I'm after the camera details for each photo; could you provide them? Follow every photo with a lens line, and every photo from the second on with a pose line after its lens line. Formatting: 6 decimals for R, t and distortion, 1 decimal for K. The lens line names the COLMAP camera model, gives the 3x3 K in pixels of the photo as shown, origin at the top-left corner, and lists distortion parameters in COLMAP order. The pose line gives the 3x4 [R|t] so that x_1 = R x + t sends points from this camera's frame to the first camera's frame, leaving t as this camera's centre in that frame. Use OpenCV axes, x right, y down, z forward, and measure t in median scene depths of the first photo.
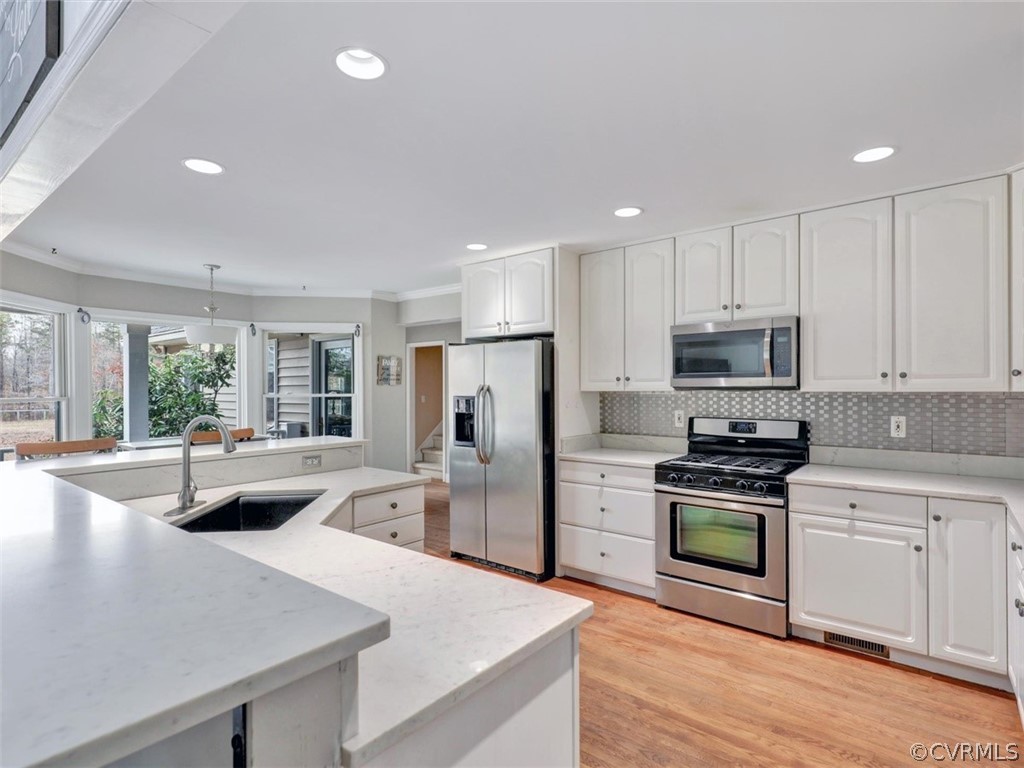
lens RADIAL K [[533.4, 0, 512.0], [0, 533.4, 384.0], [0, 0, 1]] dist [-0.011392, -0.000571]
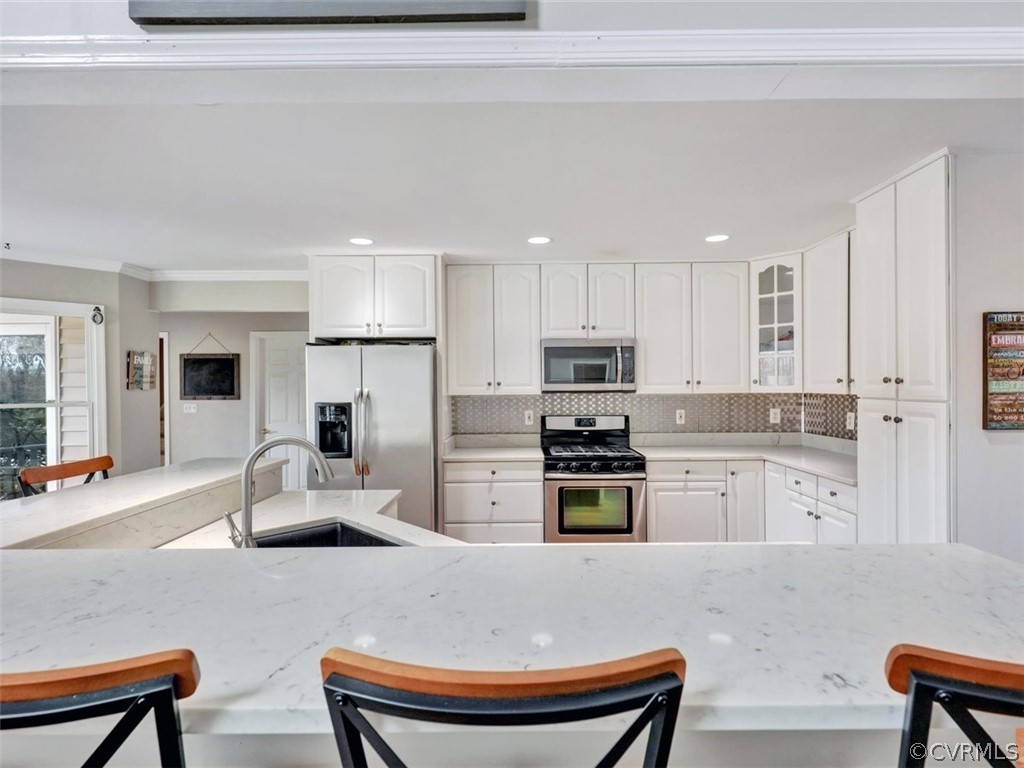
lens RADIAL K [[518.5, 0, 517.1], [0, 518.5, 385.0], [0, 0, 1]] dist [0.016171, -0.017312]
pose [[0.772030, 0.000073, 0.635586, -0.466802], [0.000411, 1.000000, -0.000615, -0.006807], [-0.635586, 0.000736, 0.772030, 0.143273]]
